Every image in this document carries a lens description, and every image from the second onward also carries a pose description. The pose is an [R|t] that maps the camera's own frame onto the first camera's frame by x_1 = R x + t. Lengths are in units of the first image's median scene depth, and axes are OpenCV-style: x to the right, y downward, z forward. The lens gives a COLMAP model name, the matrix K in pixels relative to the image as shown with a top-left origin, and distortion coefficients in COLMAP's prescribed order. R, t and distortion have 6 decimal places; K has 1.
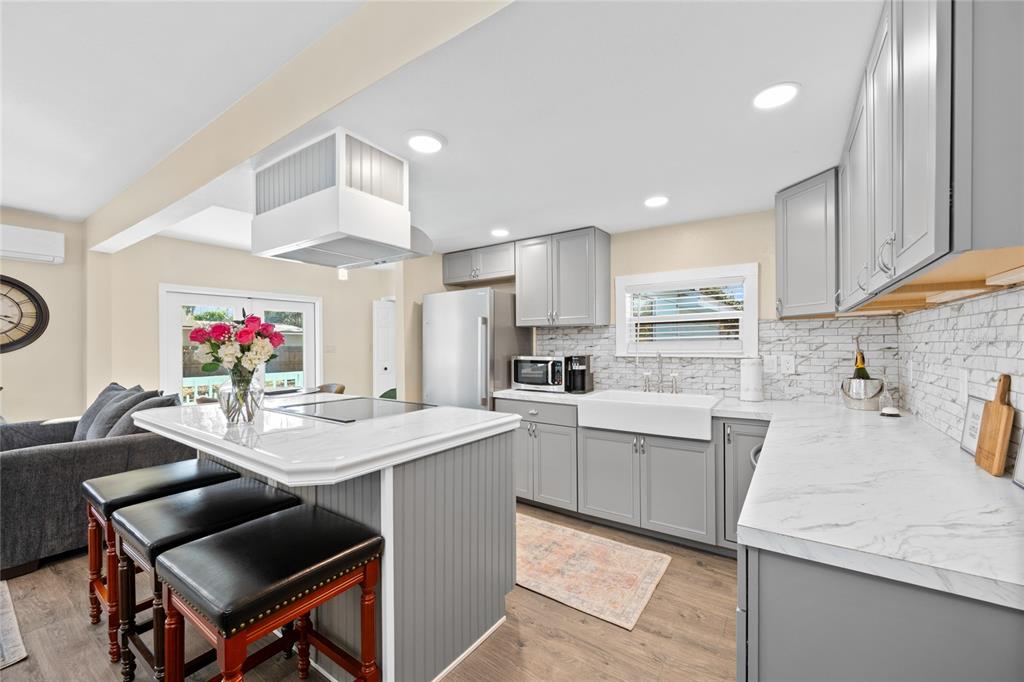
lens RADIAL K [[408.9, 0, 515.6], [0, 408.9, 344.2], [0, 0, 1]] dist [-0.003178, -0.000206]
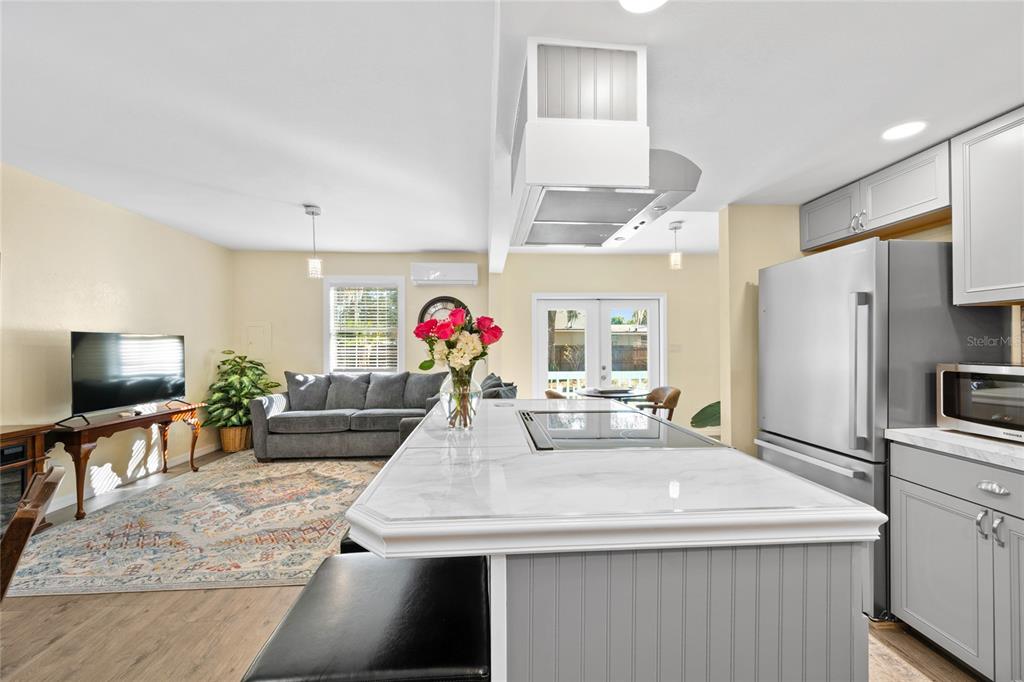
lens RADIAL K [[408.9, 0, 508.2], [0, 408.9, 343.0], [0, 0, 1]] dist [-0.003178, -0.000206]
pose [[0.621761, -0.002669, -0.783203, 0.056269], [0.000821, 0.999996, -0.002755, 0.004230], [0.783207, 0.001070, 0.621760, 0.266925]]
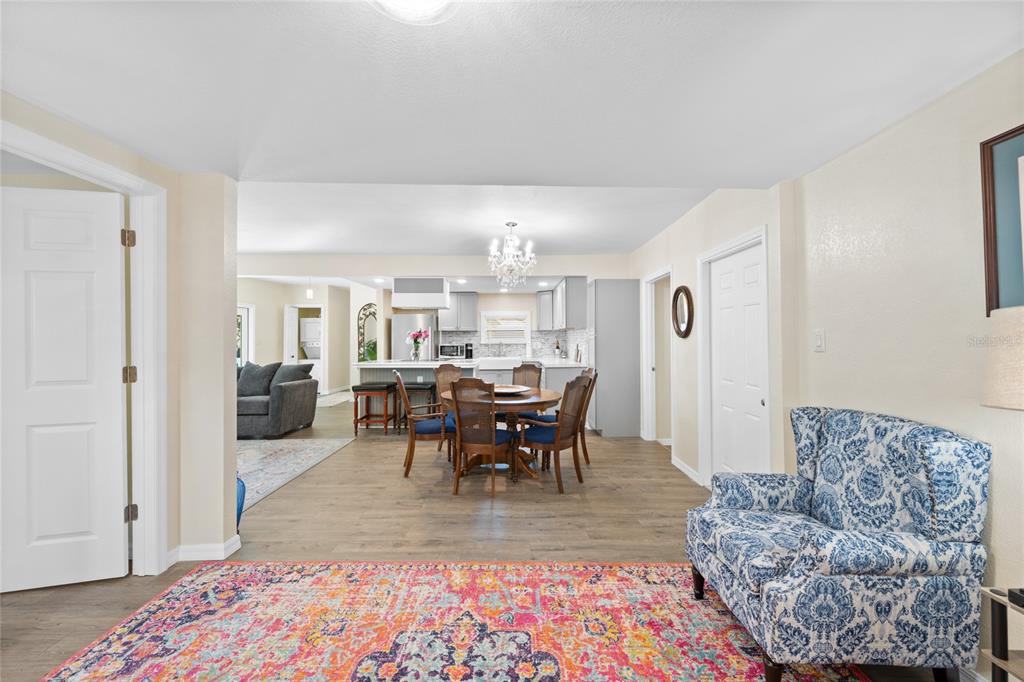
lens RADIAL K [[408.9, 0, 513.0], [0, 408.9, 340.5], [0, 0, 1]] dist [-0.003178, -0.000206]
pose [[0.830952, 0.001244, 0.556343, -0.977589], [-0.000117, 0.999998, -0.002061, 0.014793], [-0.556344, 0.001647, 0.830950, -1.168162]]
